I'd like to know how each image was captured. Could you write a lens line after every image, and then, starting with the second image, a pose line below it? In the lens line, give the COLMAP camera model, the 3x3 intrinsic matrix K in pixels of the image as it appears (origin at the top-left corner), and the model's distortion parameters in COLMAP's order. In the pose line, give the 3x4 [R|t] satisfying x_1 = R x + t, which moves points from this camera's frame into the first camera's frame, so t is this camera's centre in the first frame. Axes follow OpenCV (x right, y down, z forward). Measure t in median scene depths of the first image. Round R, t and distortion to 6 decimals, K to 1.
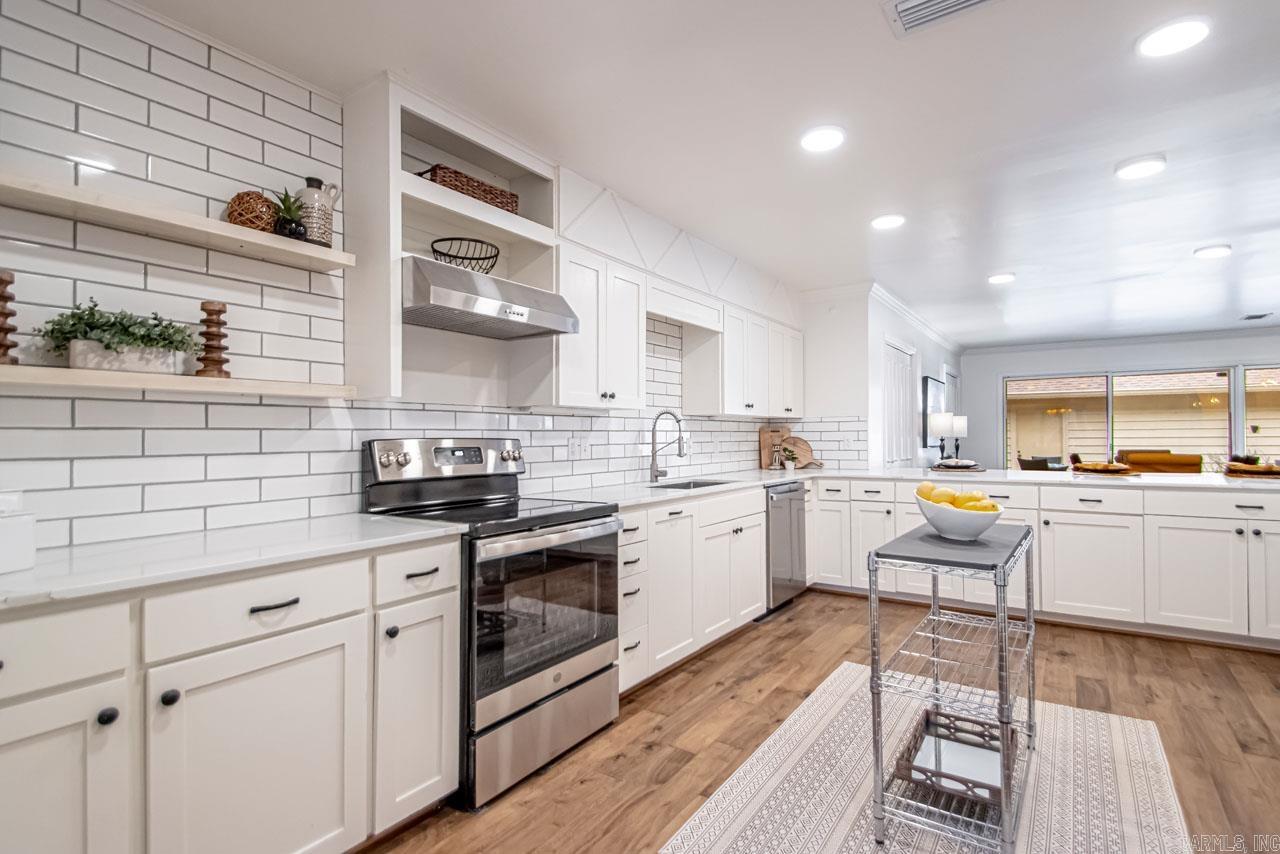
lens RADIAL K [[614.5, 0, 642.2], [0, 614.5, 428.8], [0, 0, 1]] dist [-0.000522, -0.000164]
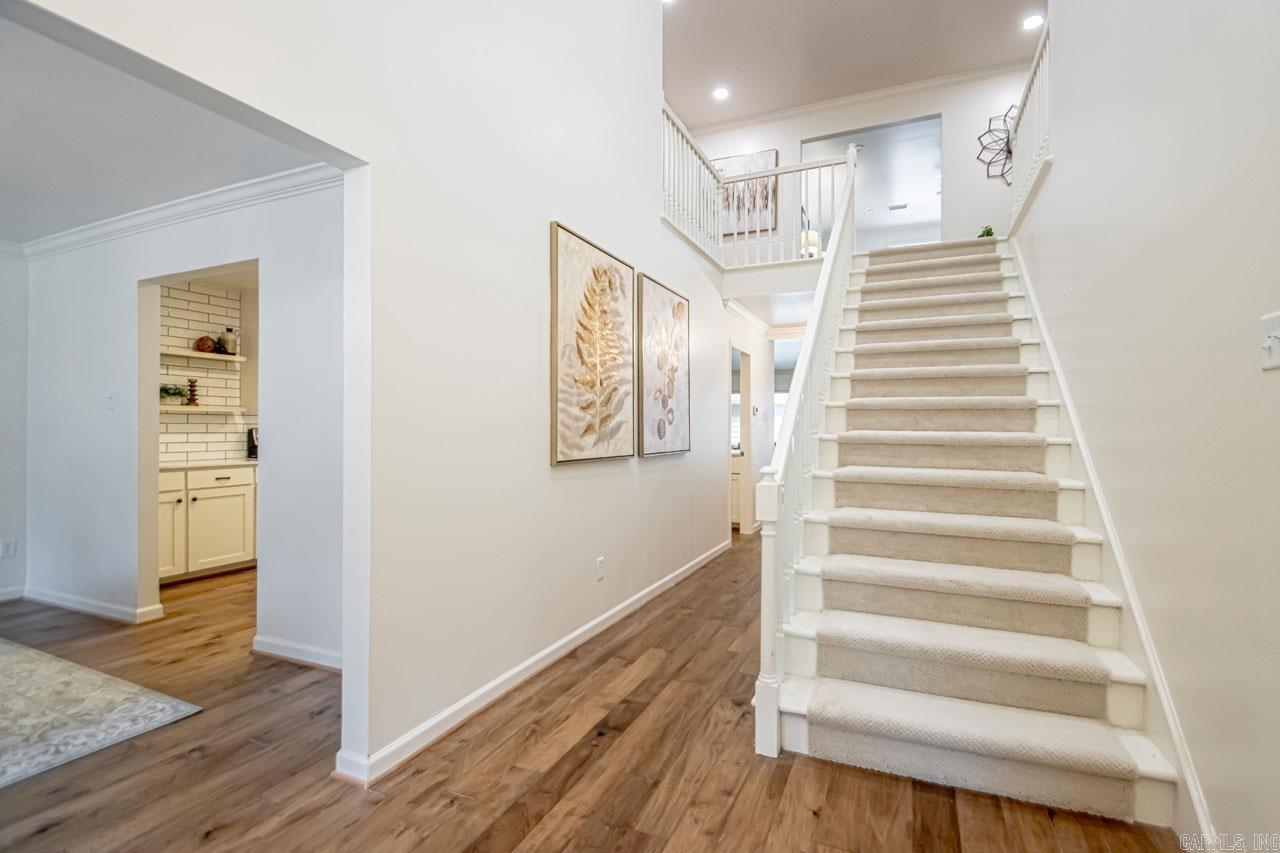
lens RADIAL K [[614.5, 0, 635.4], [0, 614.5, 430.2], [0, 0, 1]] dist [-0.000522, -0.000164]
pose [[0.986030, 0.012125, 0.166128, 0.799497], [-0.014308, 0.999826, 0.011955, -0.031880], [-0.165954, -0.014165, 0.986032, -2.019586]]
